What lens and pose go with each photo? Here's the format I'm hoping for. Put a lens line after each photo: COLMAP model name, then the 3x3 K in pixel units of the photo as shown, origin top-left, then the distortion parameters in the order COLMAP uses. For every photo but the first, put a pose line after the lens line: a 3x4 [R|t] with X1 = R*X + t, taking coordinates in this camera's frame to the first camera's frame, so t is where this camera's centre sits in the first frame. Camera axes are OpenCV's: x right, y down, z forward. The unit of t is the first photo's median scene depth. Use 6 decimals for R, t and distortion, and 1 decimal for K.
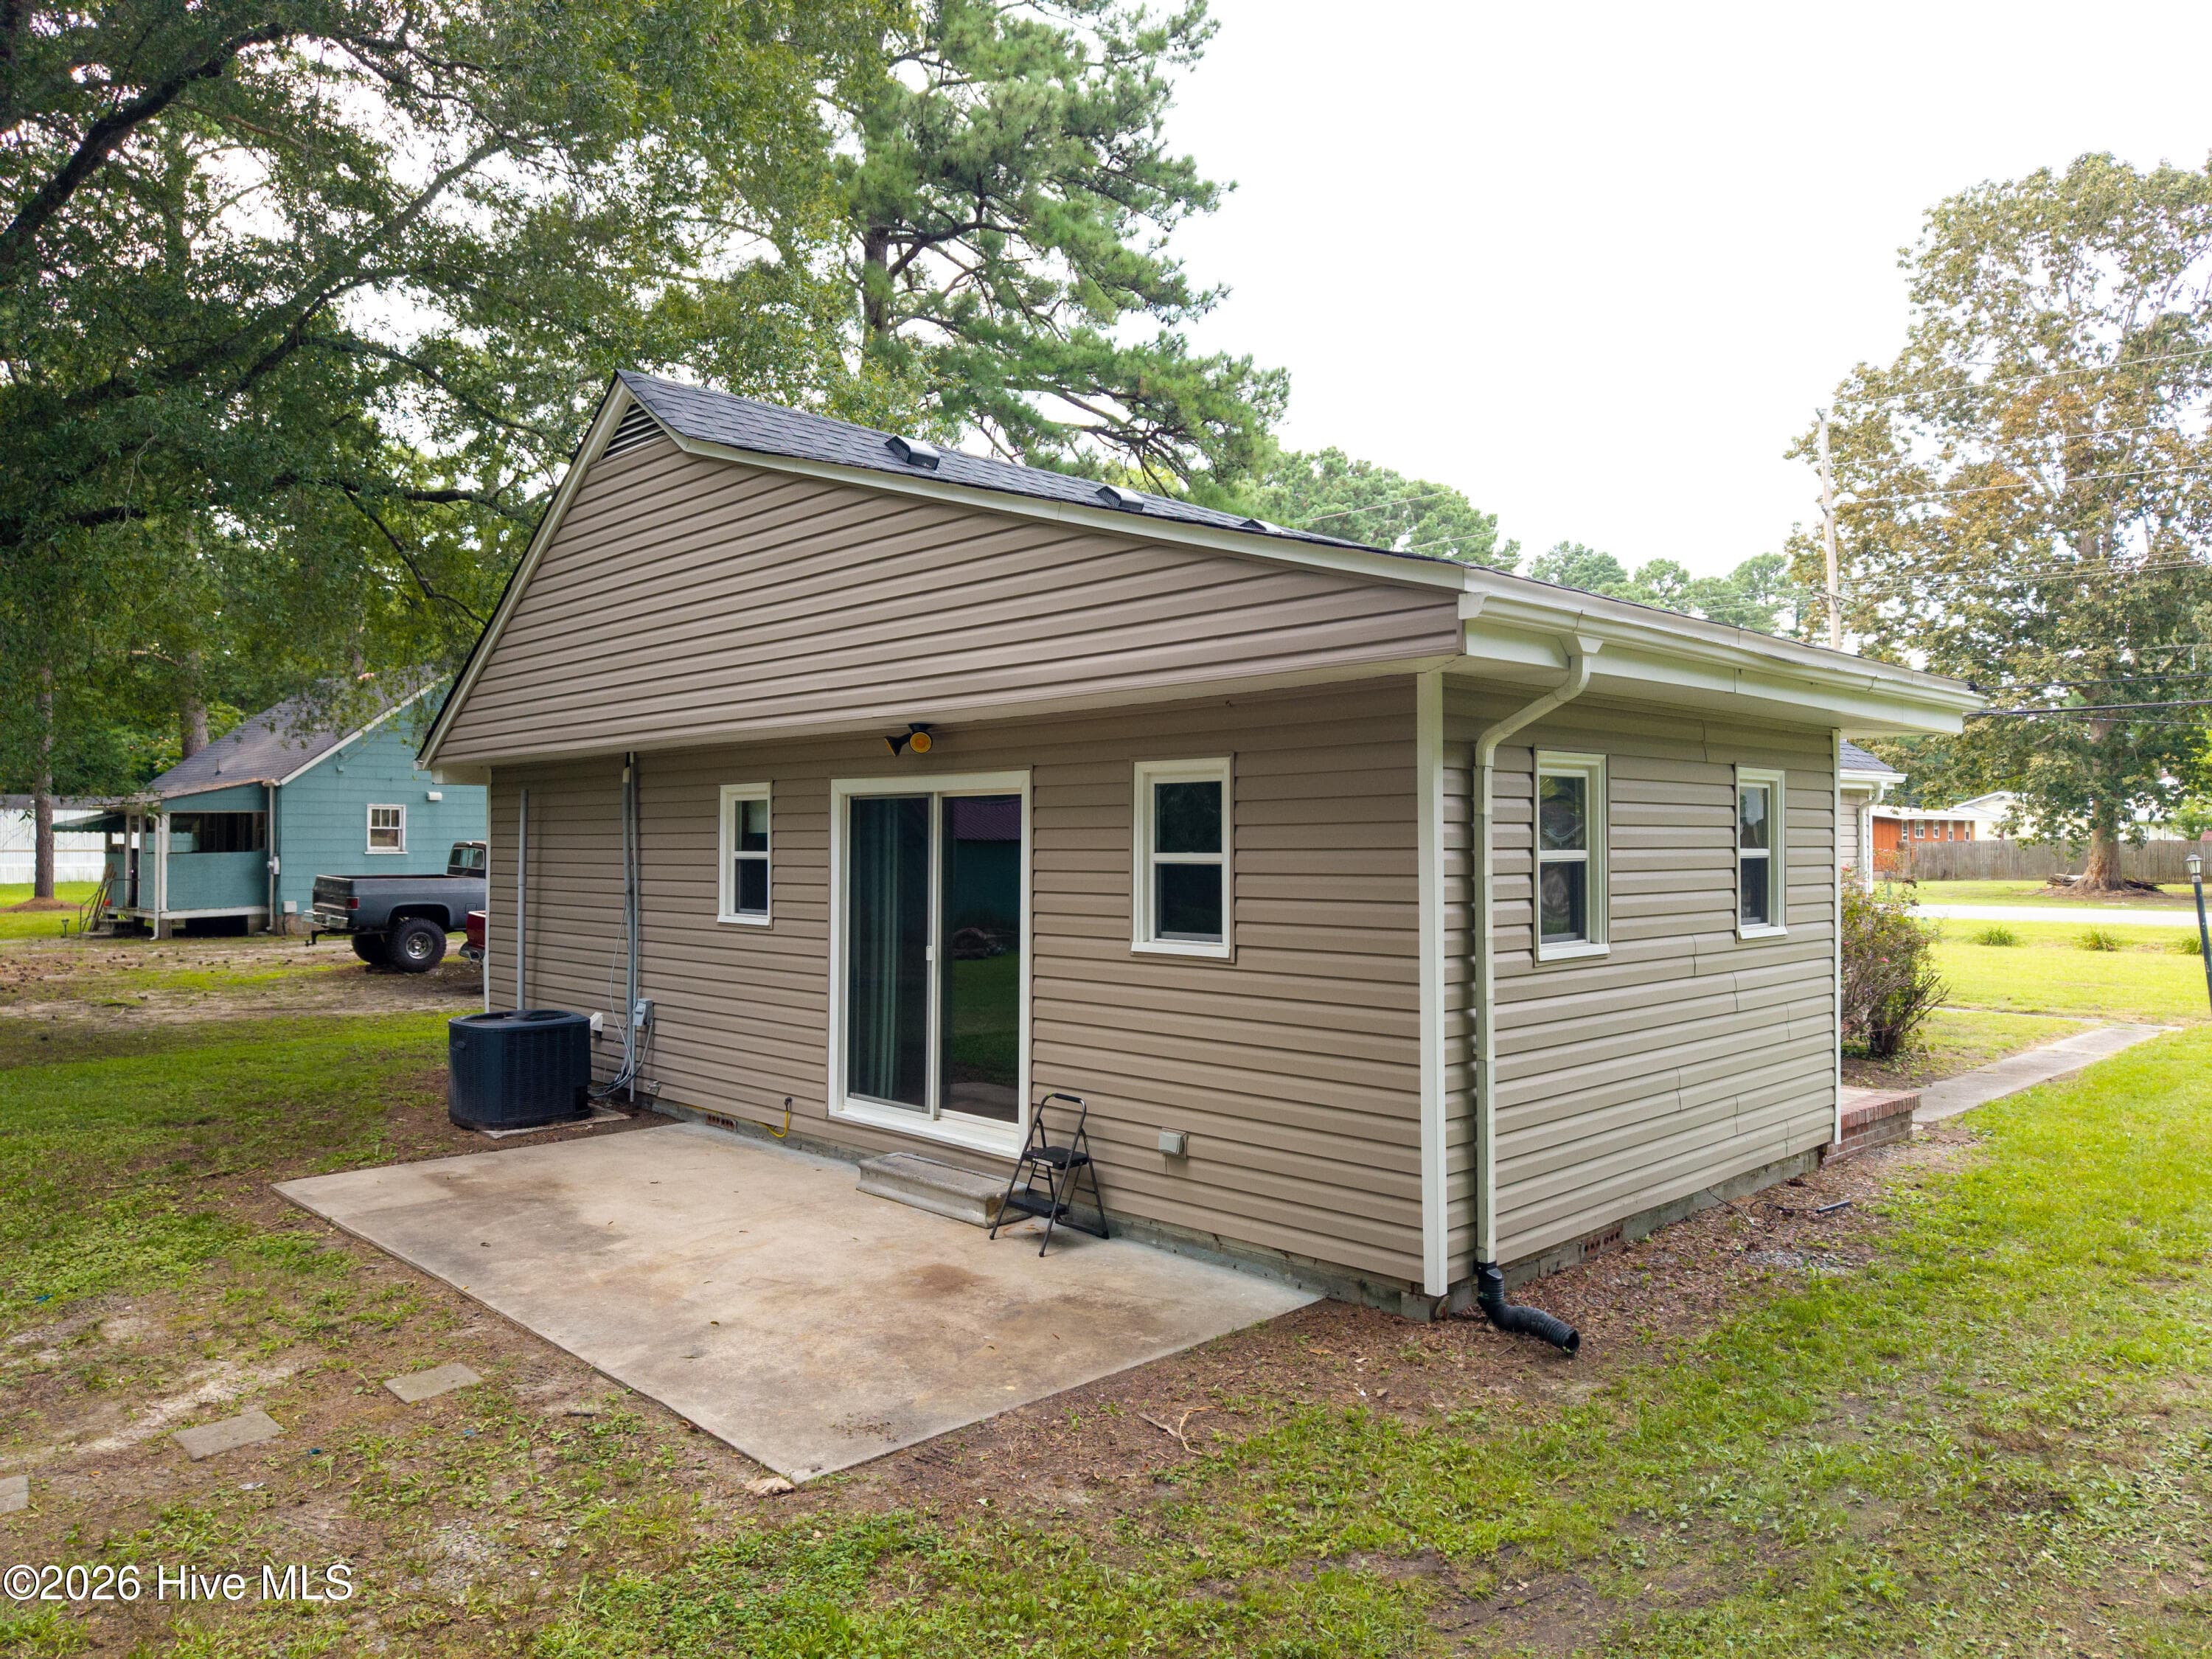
lens RADIAL K [[1475.9, 0, 1106.0], [0, 1475.9, 829.5], [0, 0, 1]] dist [0.052071, -0.065018]
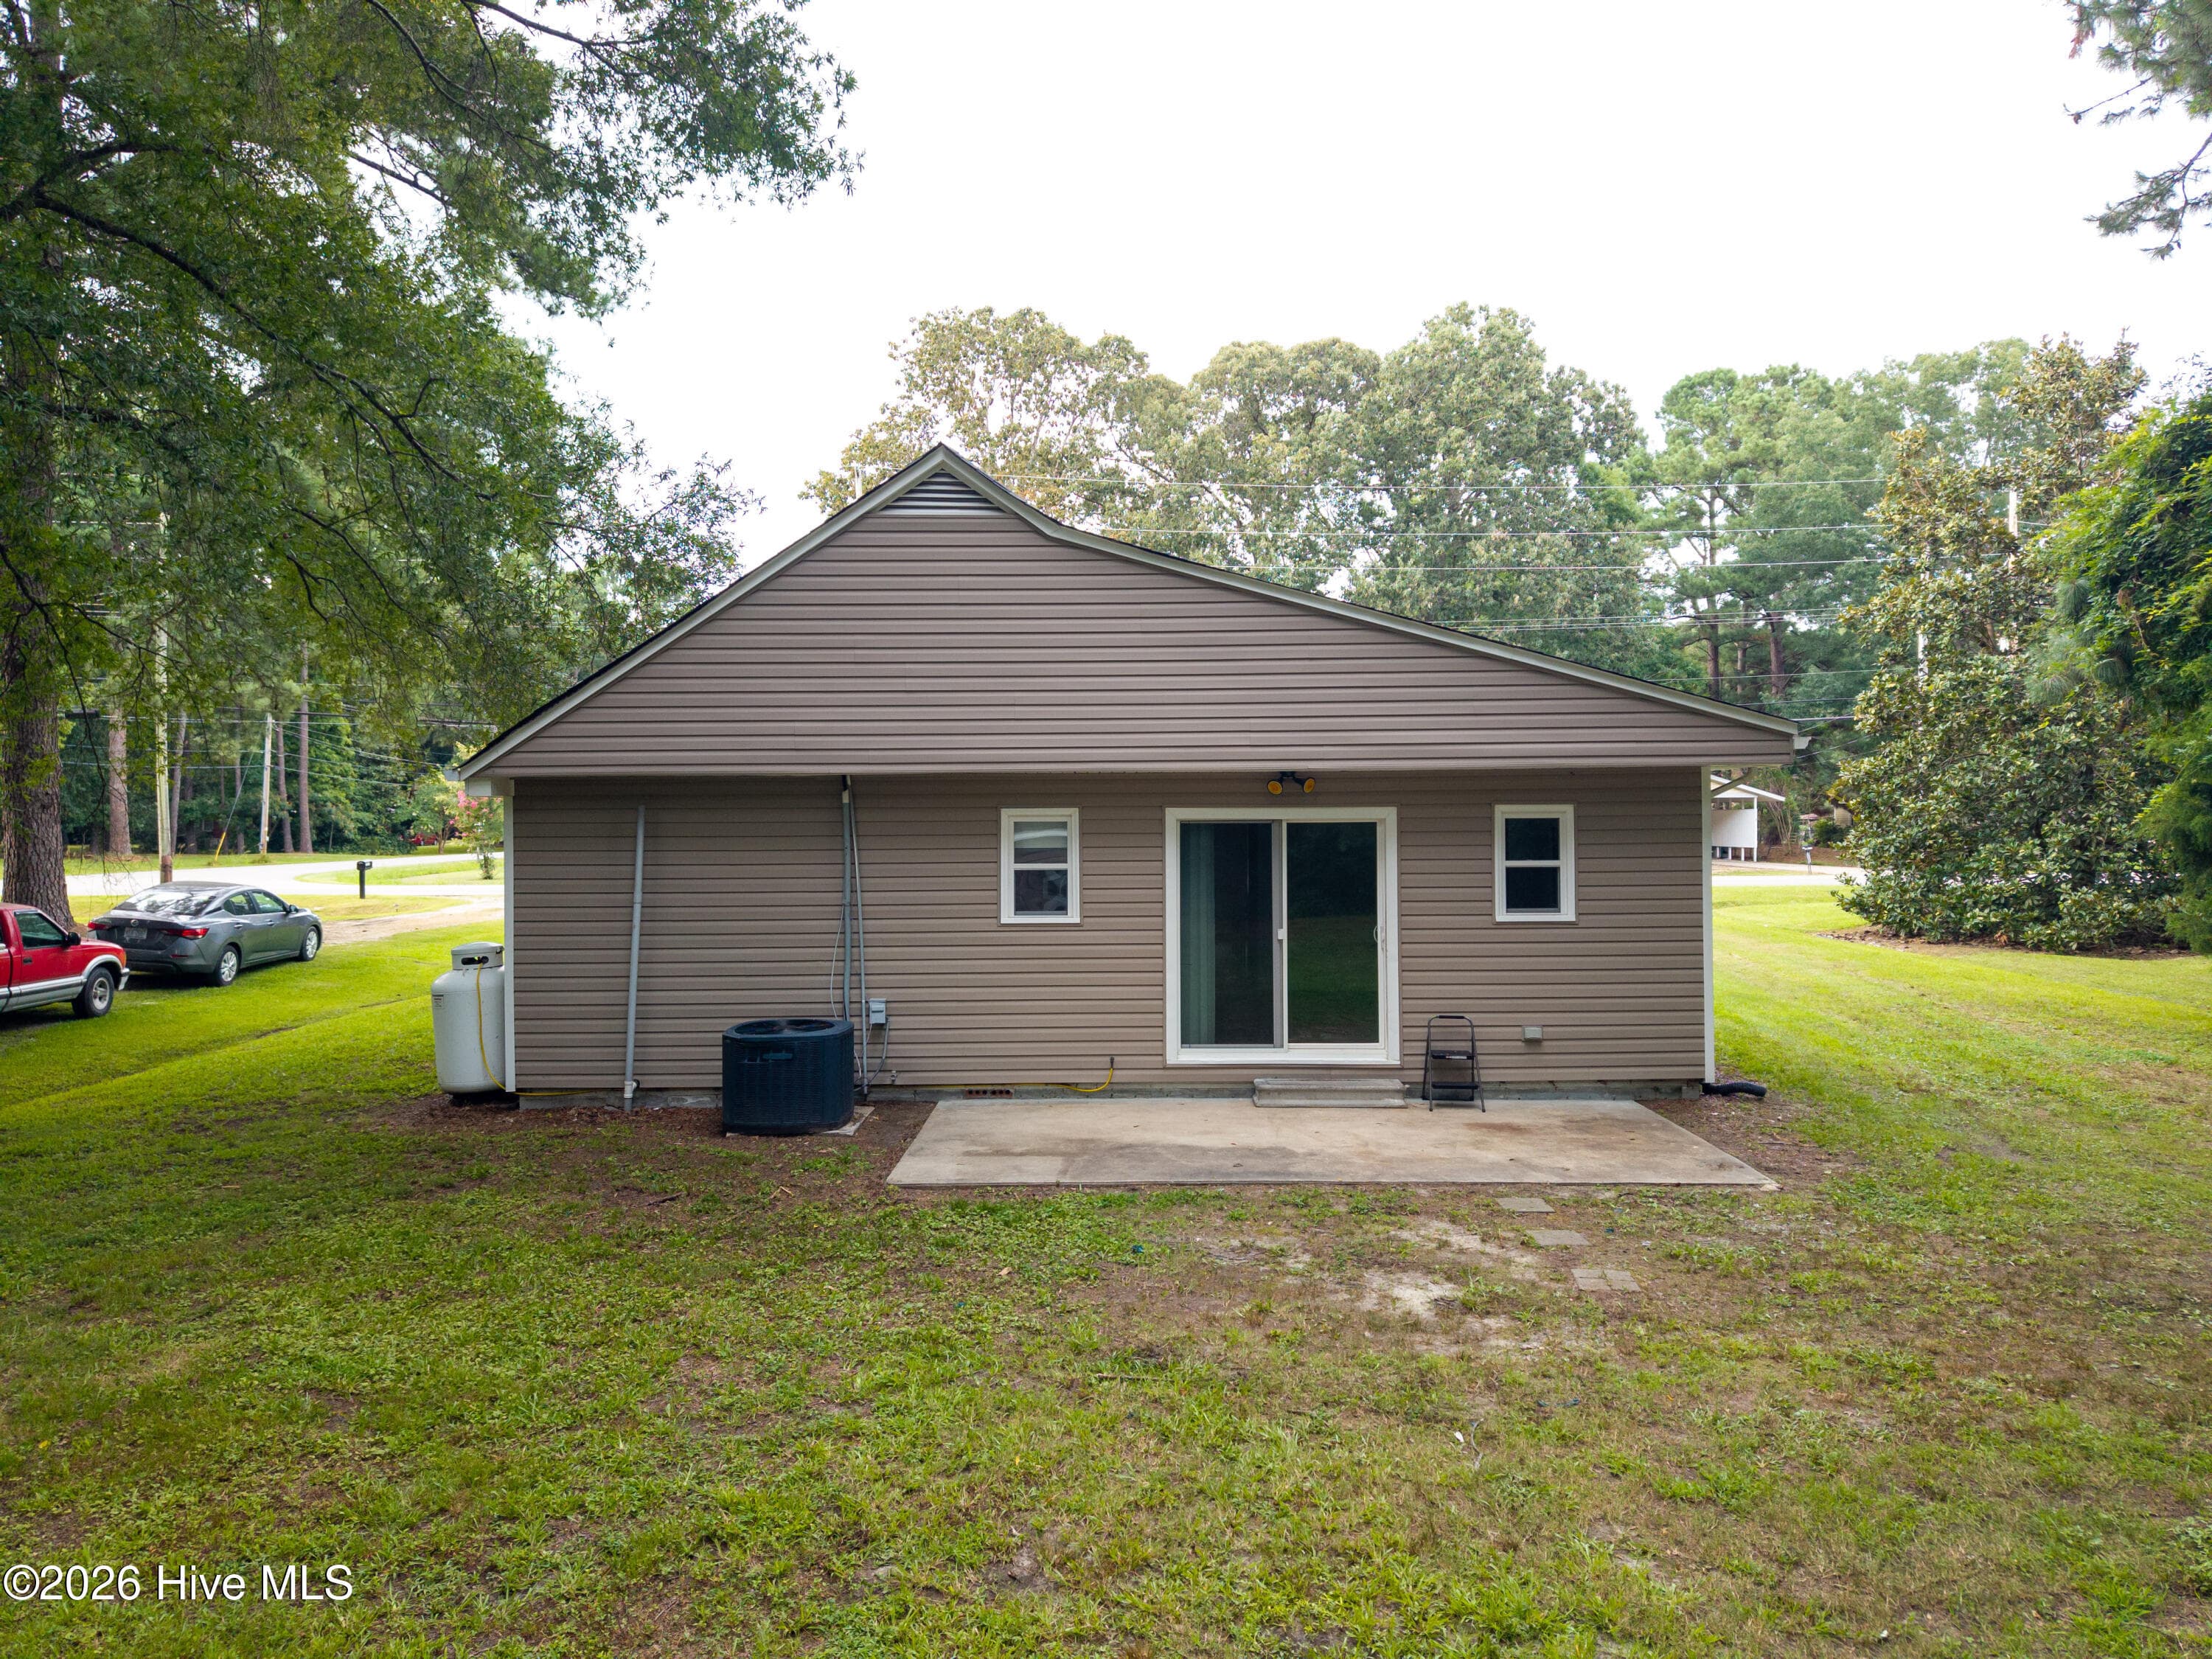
lens RADIAL K [[1475.9, 0, 1106.0], [0, 1475.9, 829.5], [0, 0, 1]] dist [0.052071, -0.065018]
pose [[0.699923, -0.009318, 0.714158, -1.391968], [-0.000484, 0.999908, 0.013521, -0.039111], [-0.714218, -0.009810, 0.699854, 0.151360]]
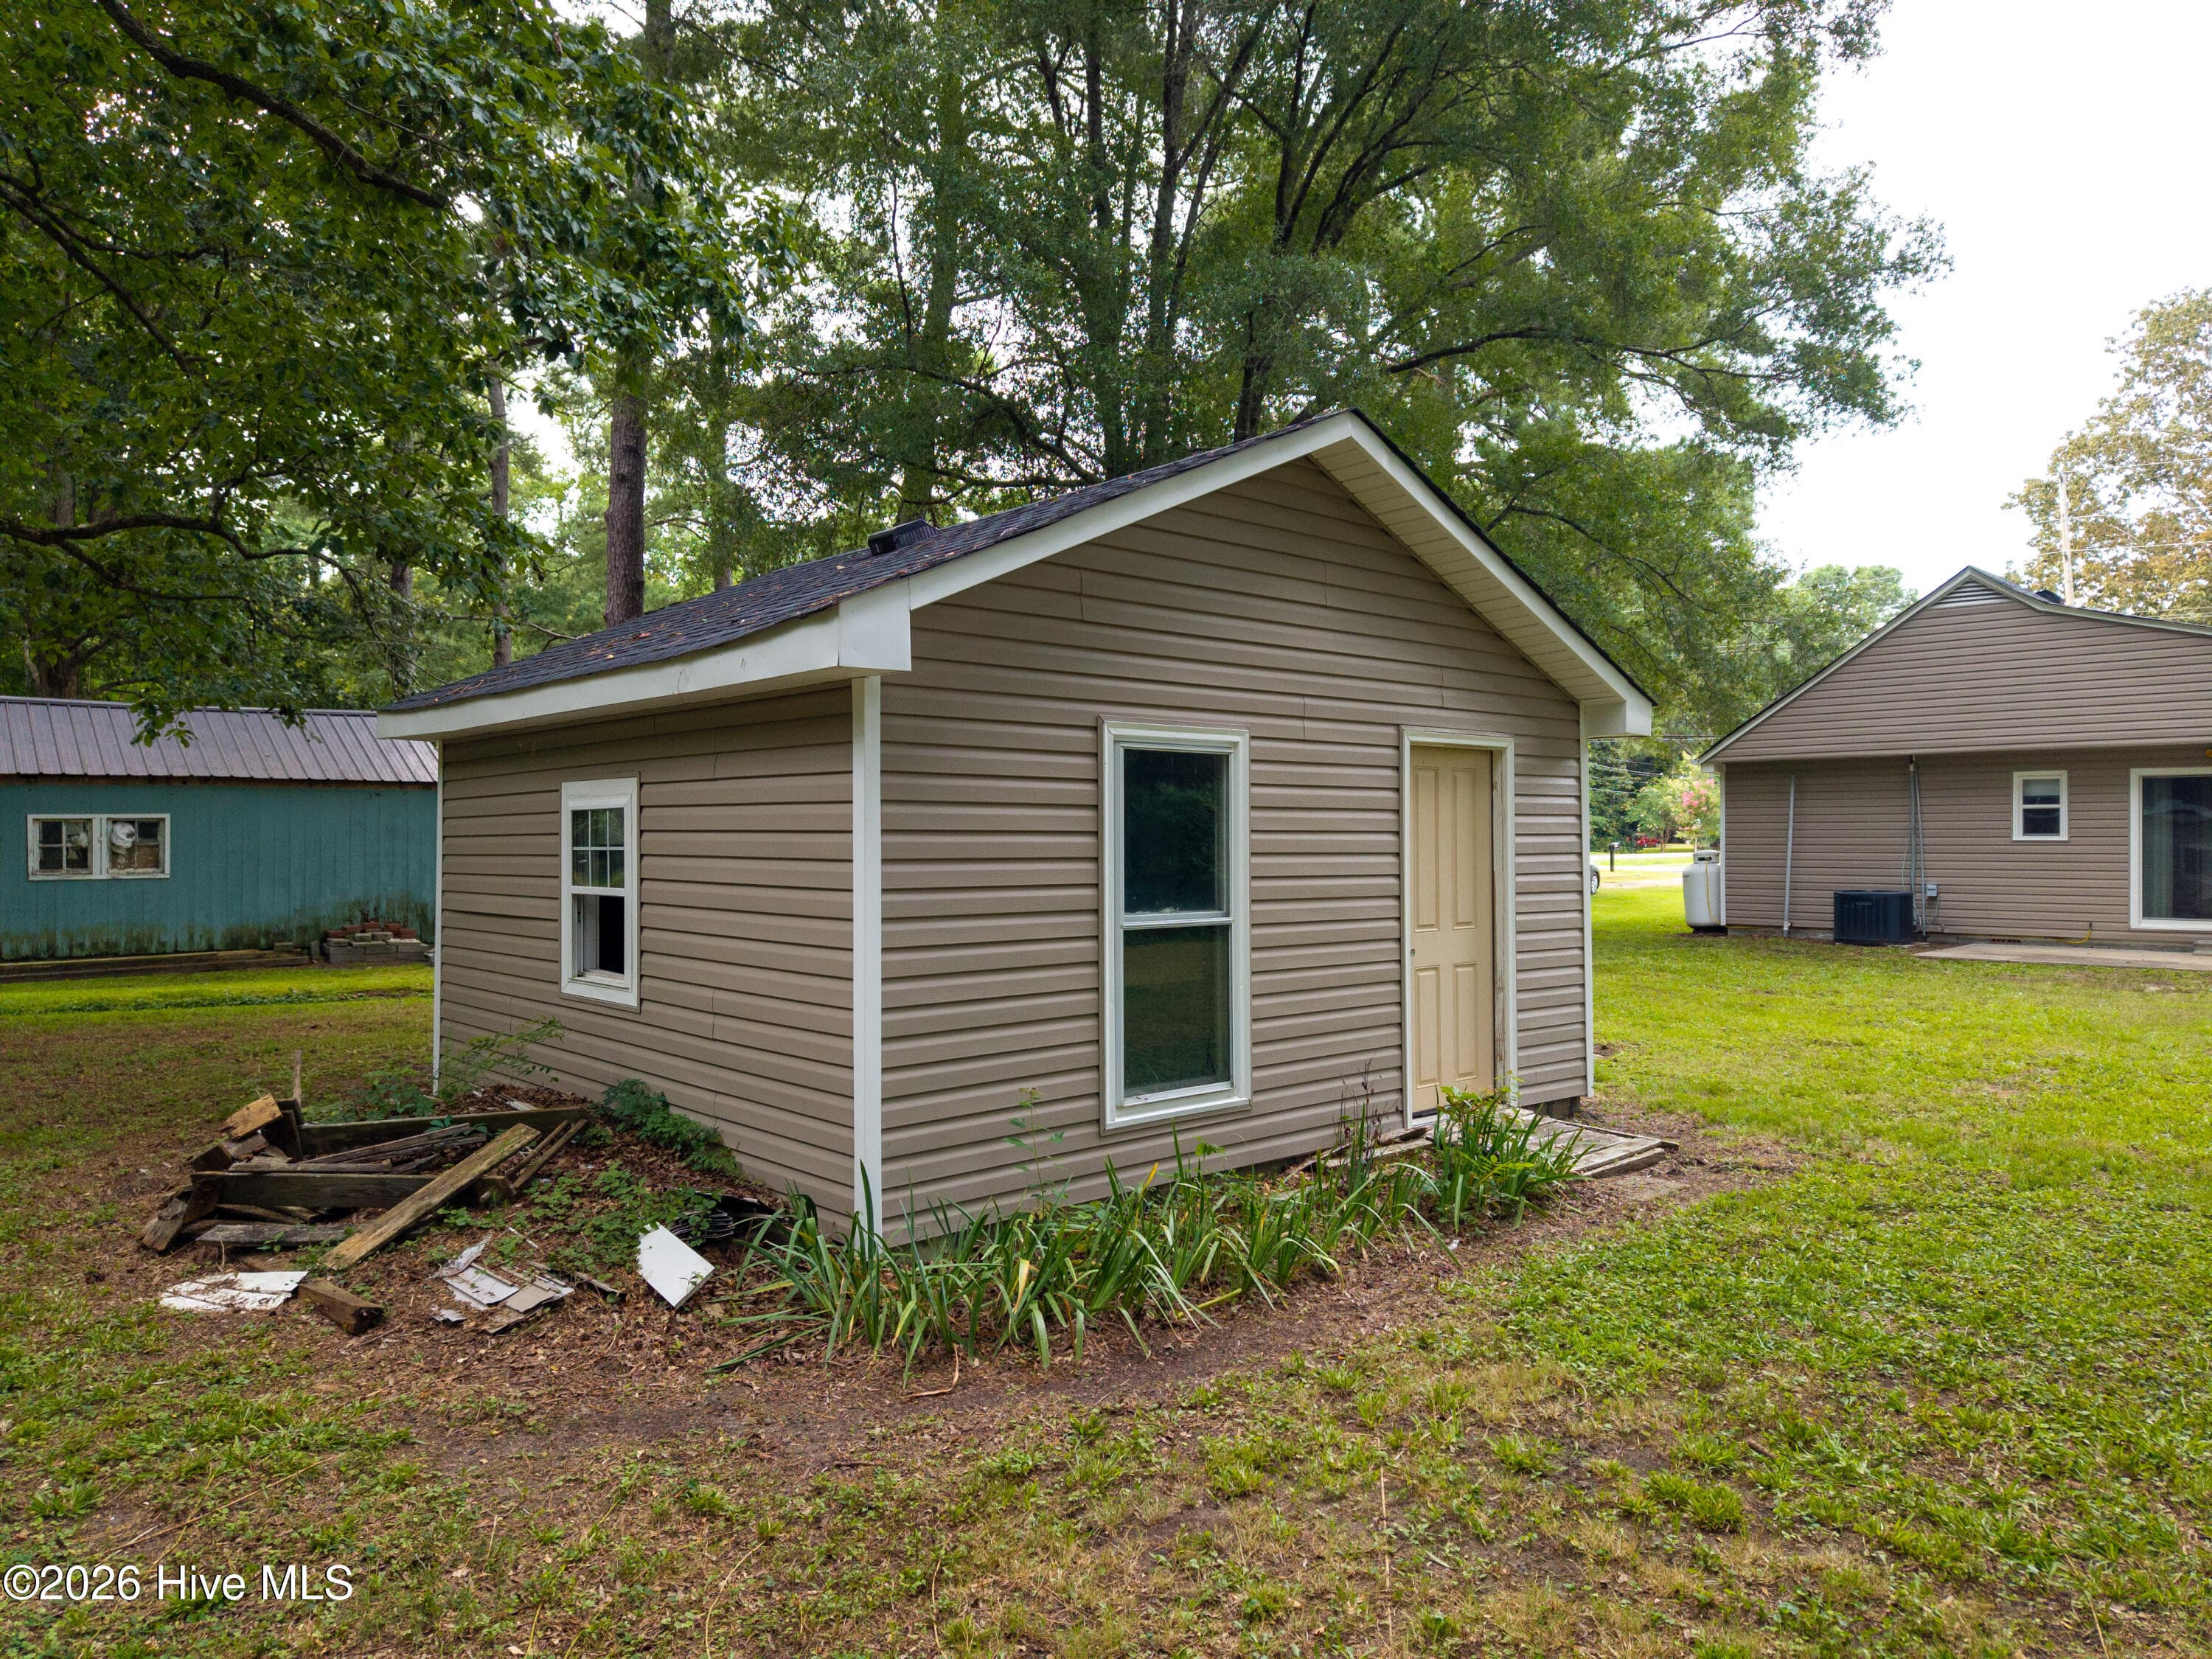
lens RADIAL K [[1444.0, 0, 1106.0], [0, 1444.0, 829.5], [0, 0, 1]] dist [0.058842, -0.073397]
pose [[0.999896, -0.003962, 0.013898, -2.021975], [0.003905, 0.999984, 0.004171, 0.045111], [-0.013915, -0.004116, 0.999895, -1.281235]]
